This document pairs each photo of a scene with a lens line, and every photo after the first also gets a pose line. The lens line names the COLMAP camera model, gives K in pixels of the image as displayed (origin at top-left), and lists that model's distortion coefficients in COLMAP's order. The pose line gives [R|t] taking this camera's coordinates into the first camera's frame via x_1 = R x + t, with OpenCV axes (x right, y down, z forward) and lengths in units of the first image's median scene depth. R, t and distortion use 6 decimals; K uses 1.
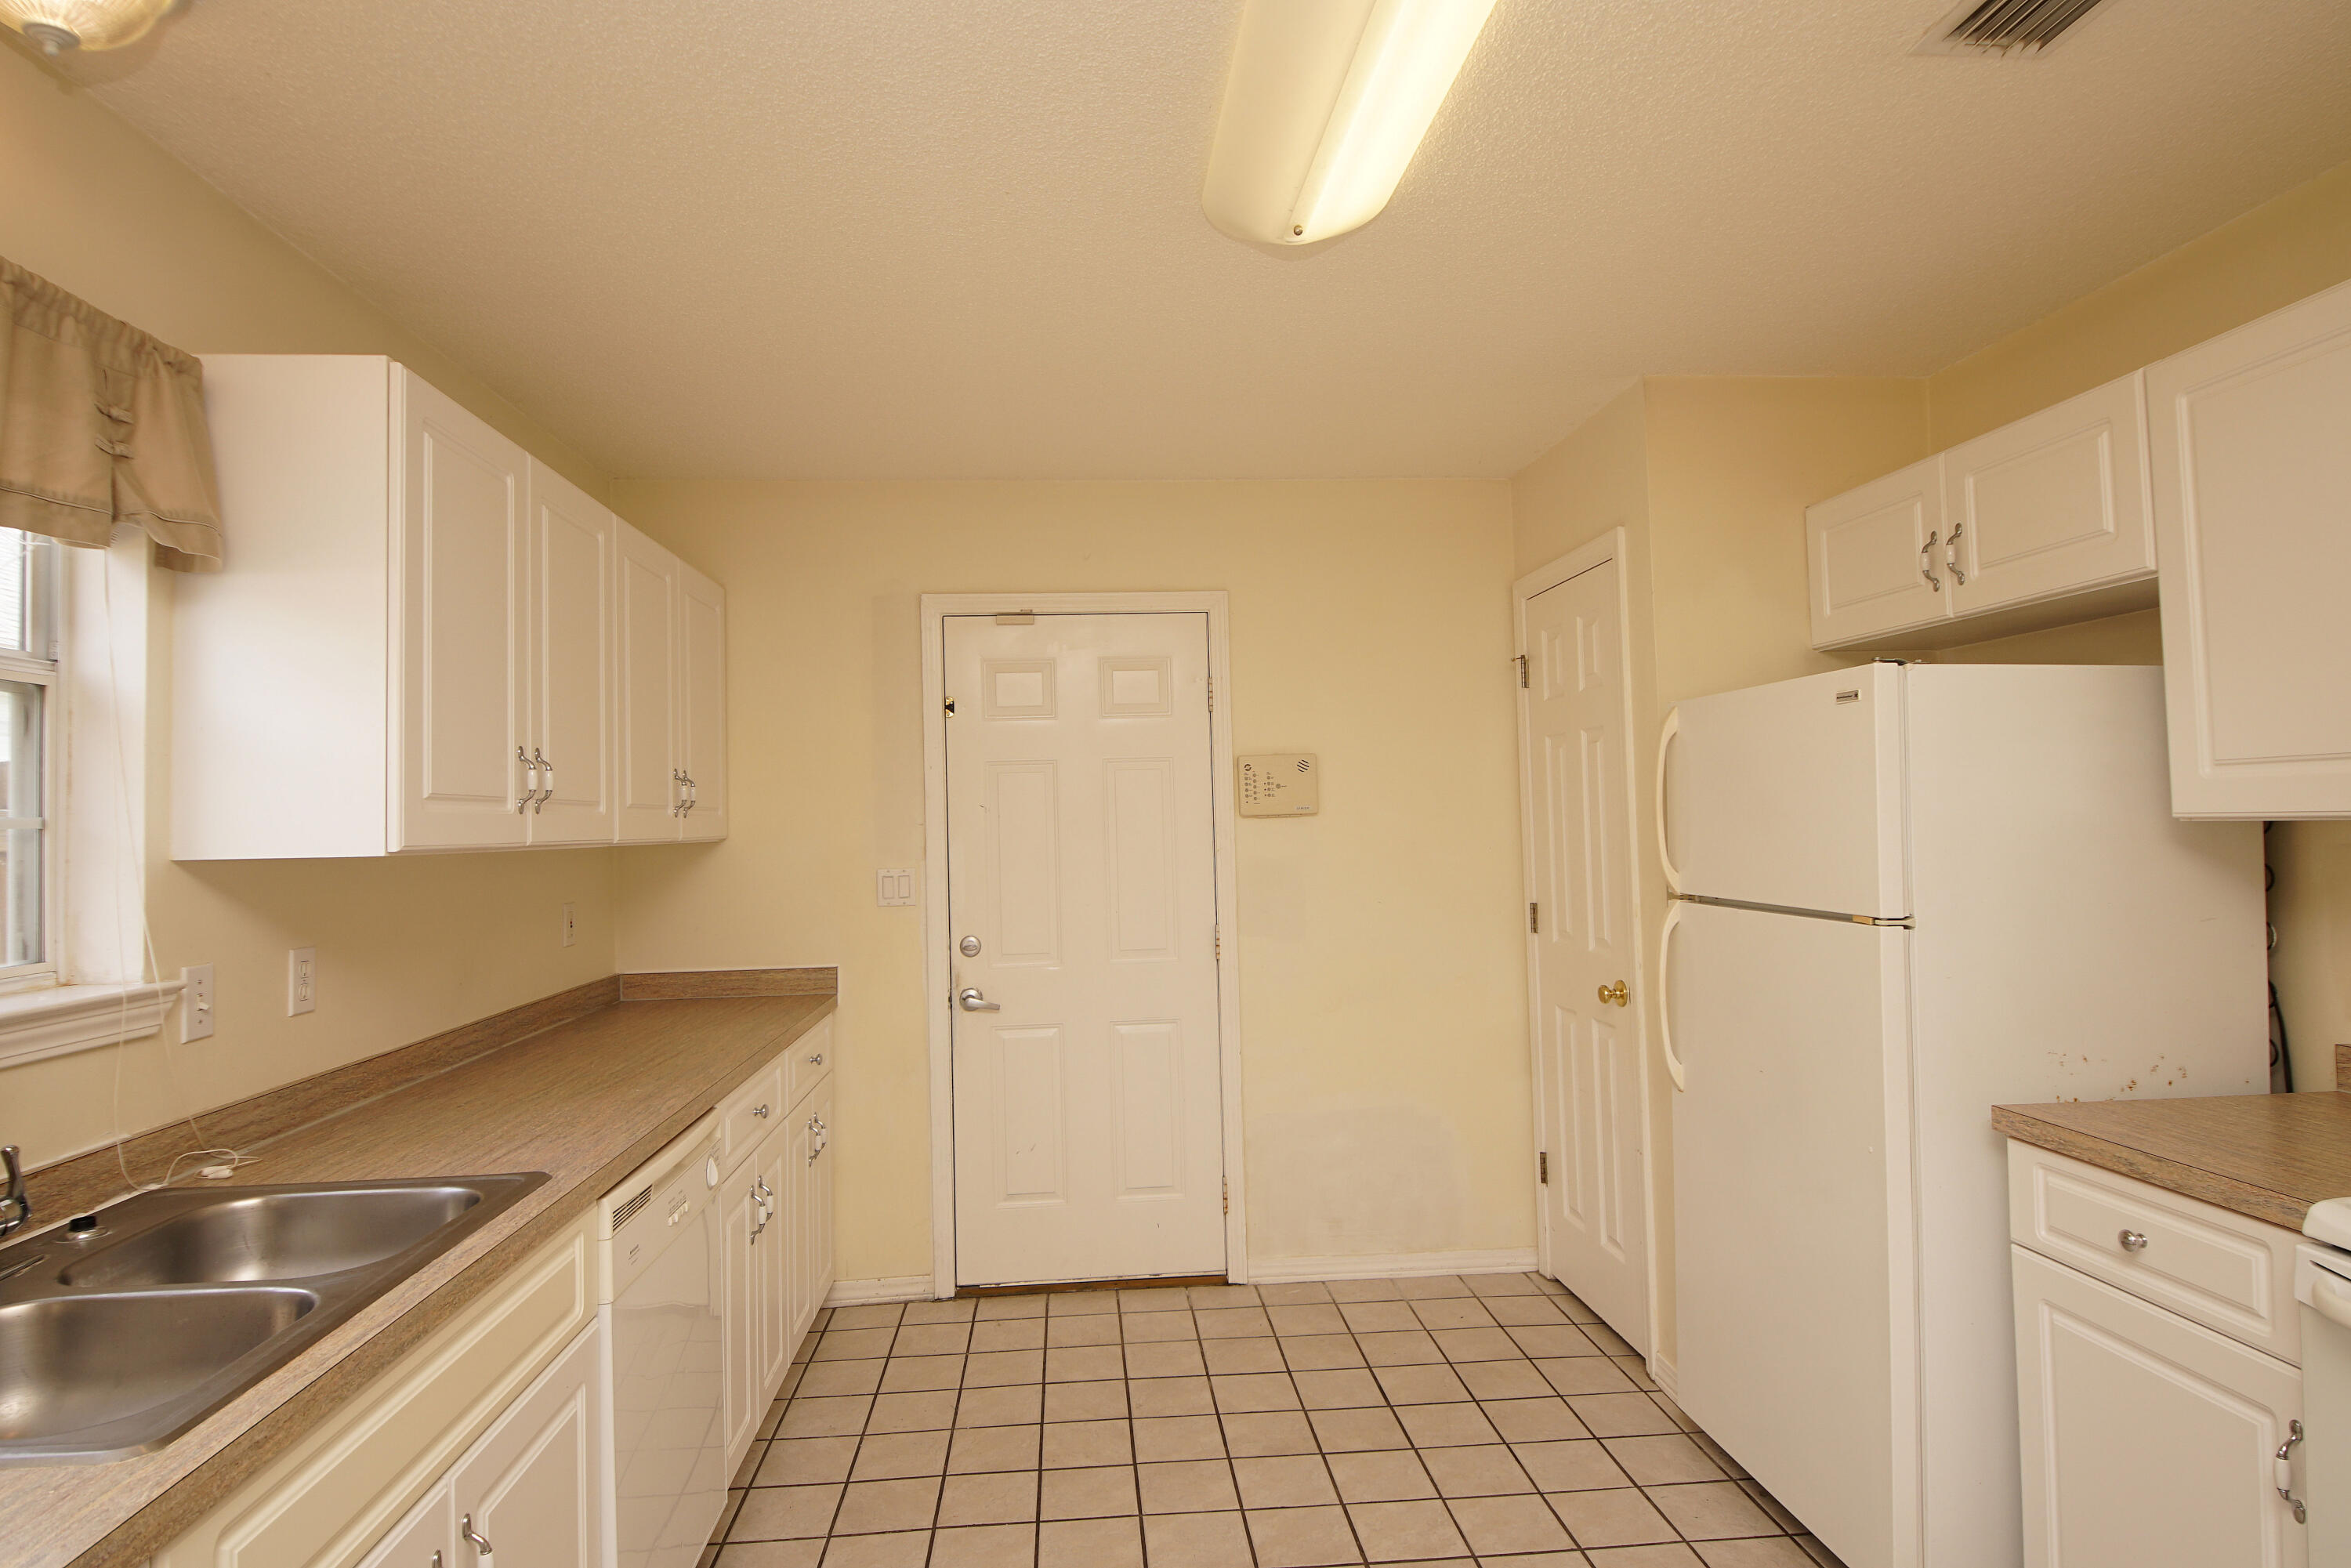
lens RADIAL K [[1258.6, 0, 1156.4], [0, 1258.6, 774.2], [0, 0, 1]] dist [0.032784, -0.032716]
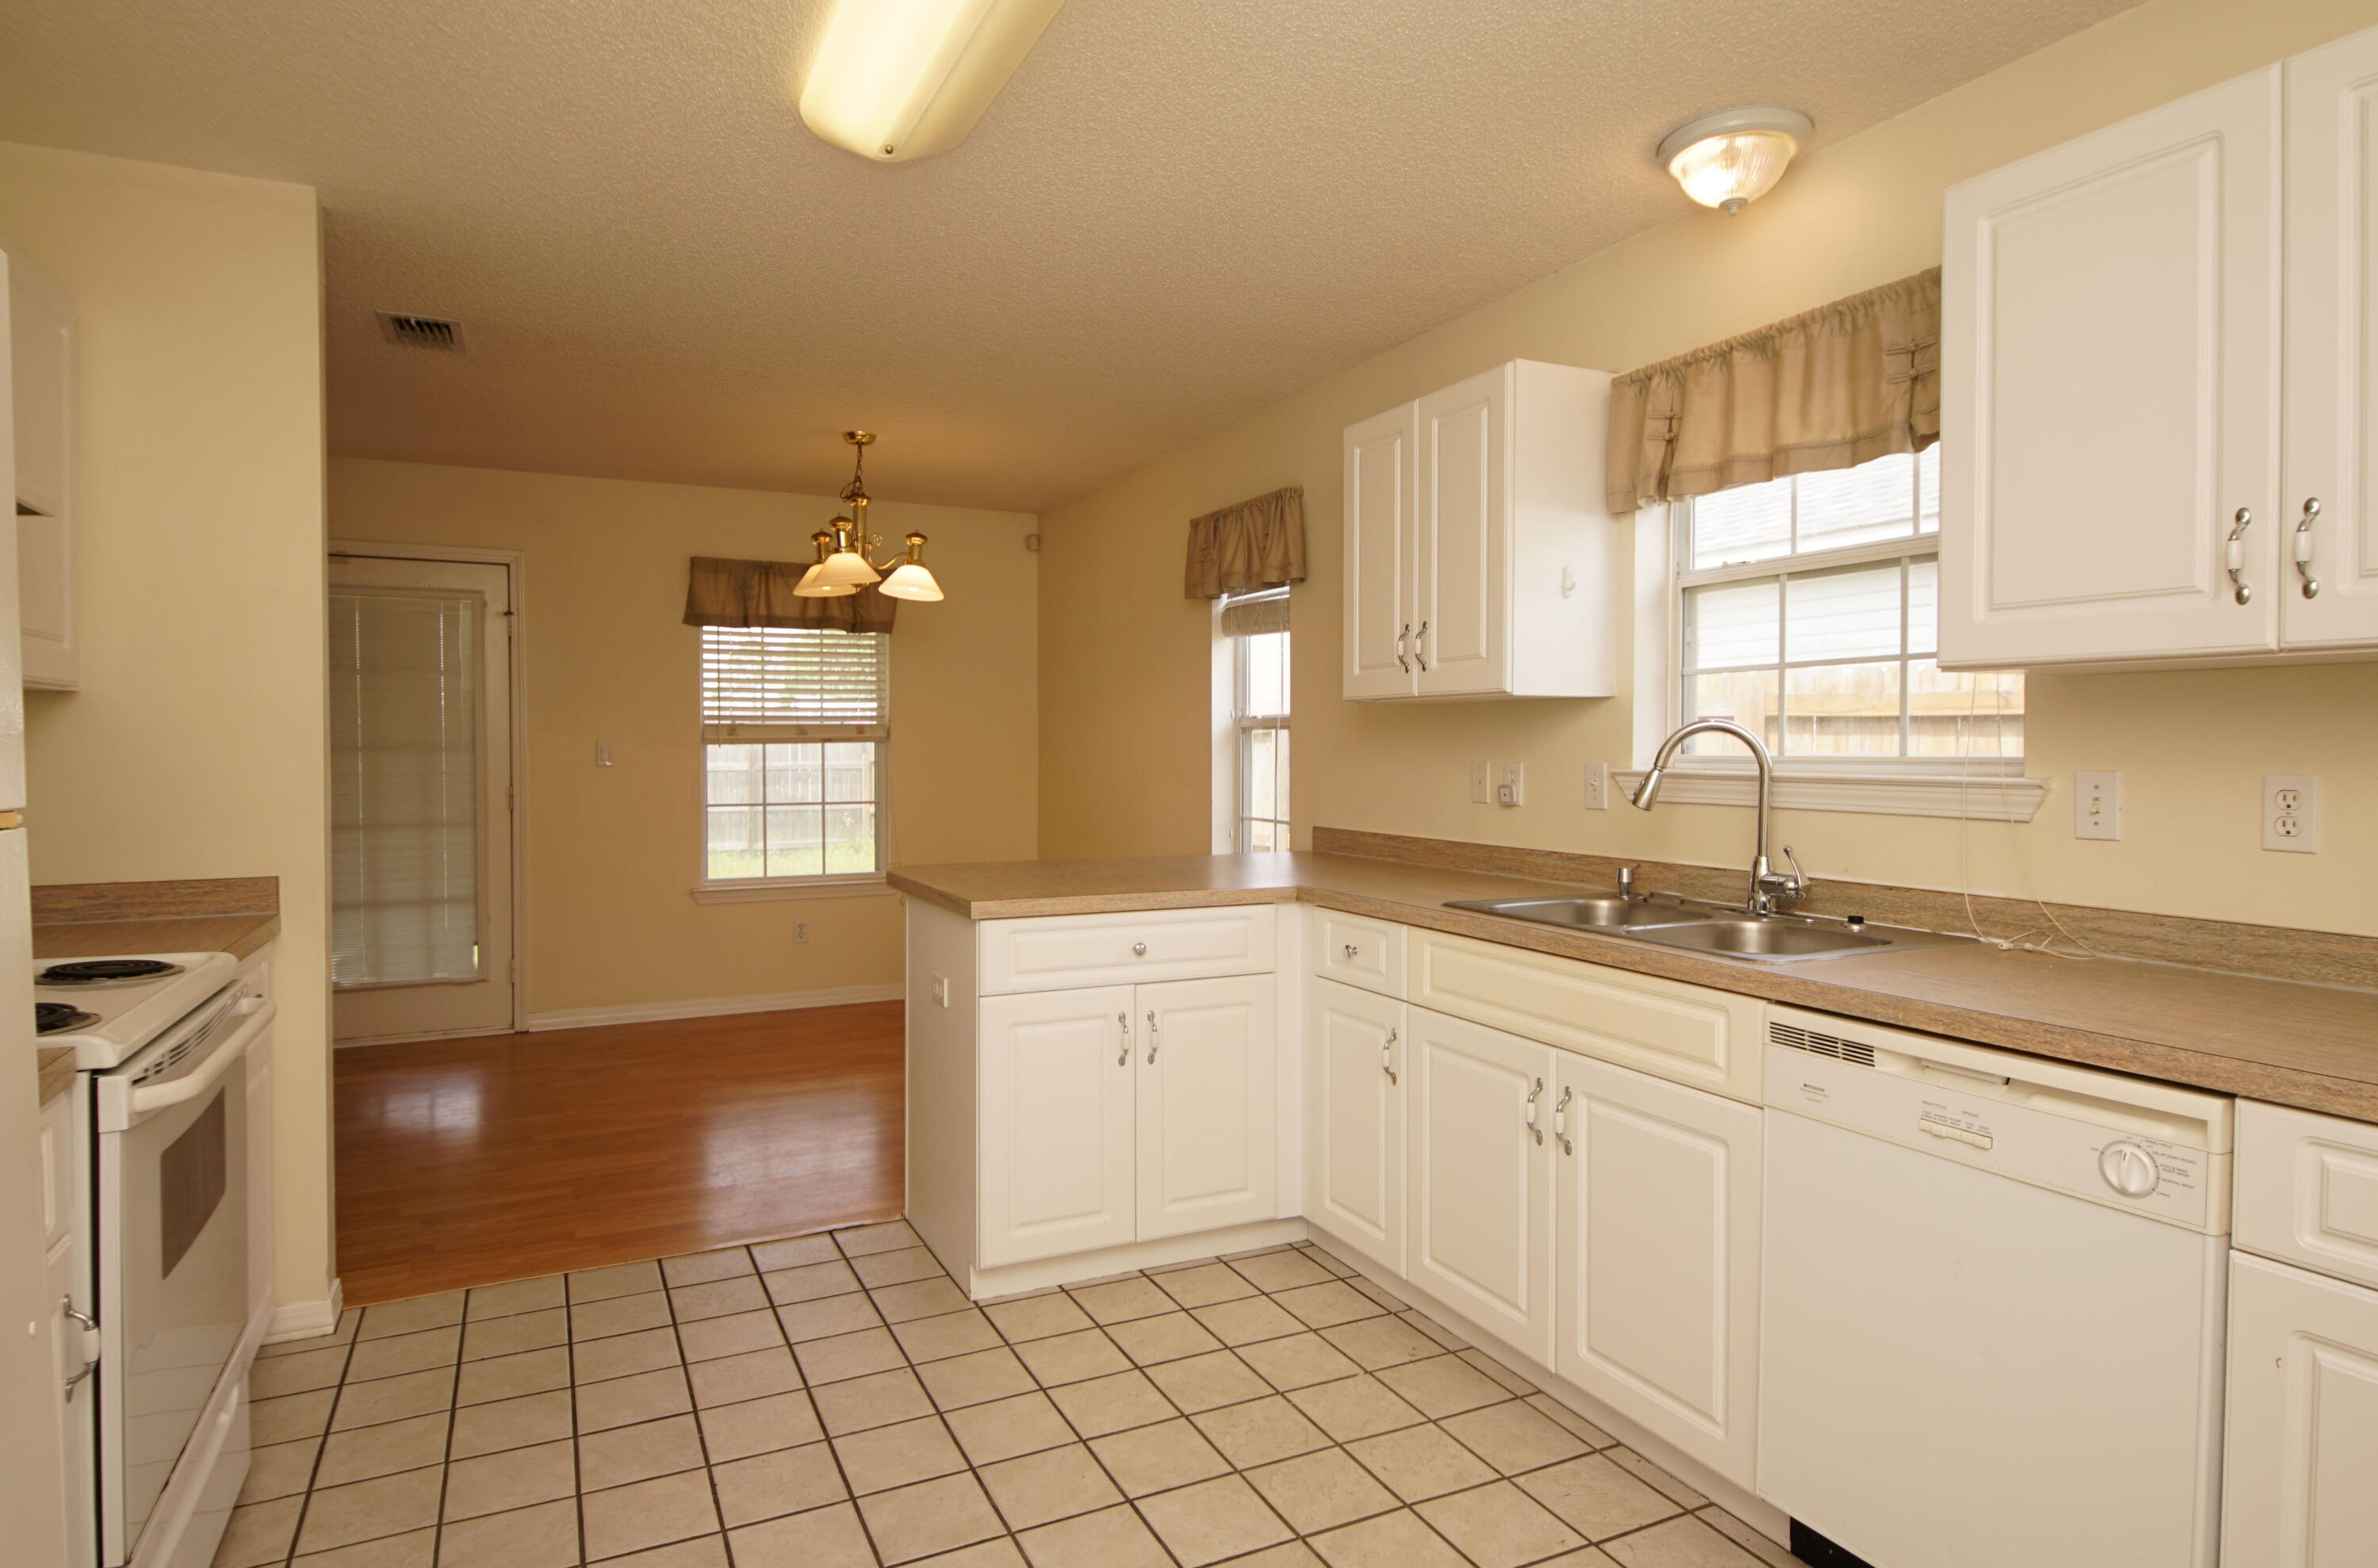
lens RADIAL K [[1308.2, 0, 1160.1], [0, 1308.2, 767.7], [0, 0, 1]] dist [0.023233, -0.001951]
pose [[-0.931763, 0.030198, -0.361809, 0.245912], [0.034992, 0.999365, -0.006704, 0.079079], [0.361377, -0.018907, -0.932228, 1.096633]]
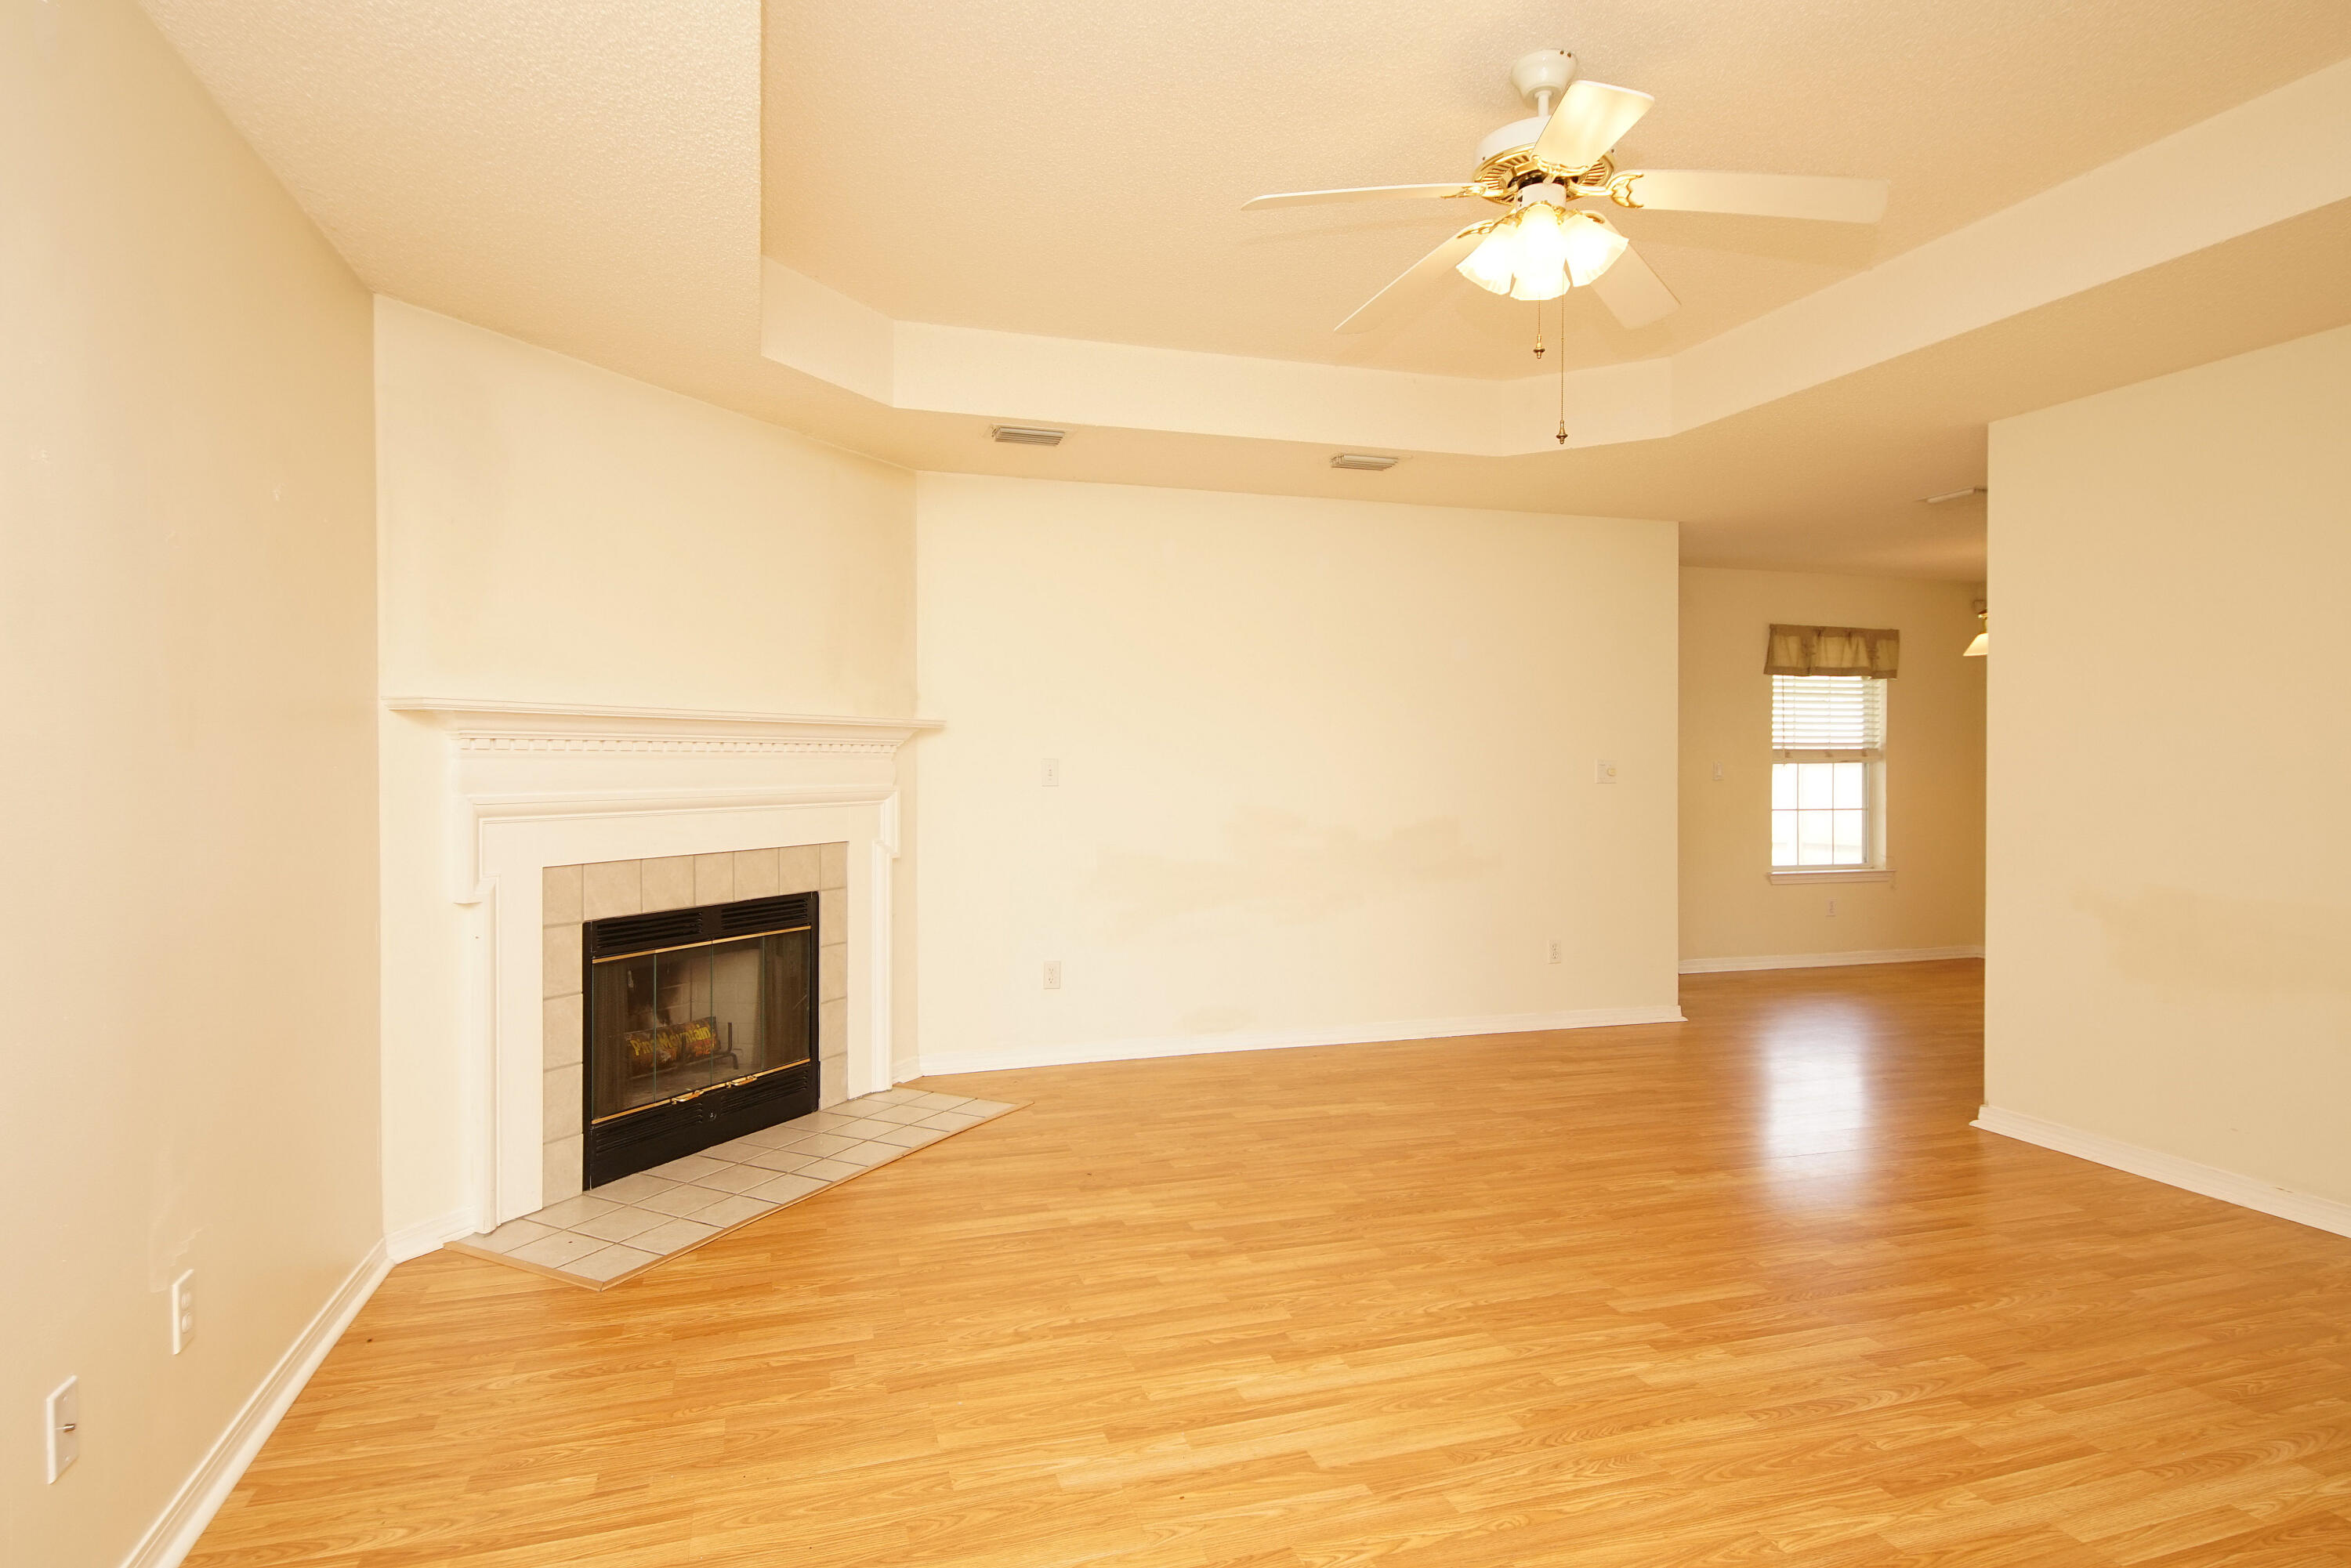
lens RADIAL K [[1258.6, 0, 1150.5], [0, 1258.6, 817.2], [0, 0, 1]] dist [0.032784, -0.032716]
pose [[-0.972970, 0.027921, -0.229239, 1.959028], [0.024499, 0.999542, 0.017764, 0.037650], [0.229630, 0.011667, -0.973208, 1.194084]]
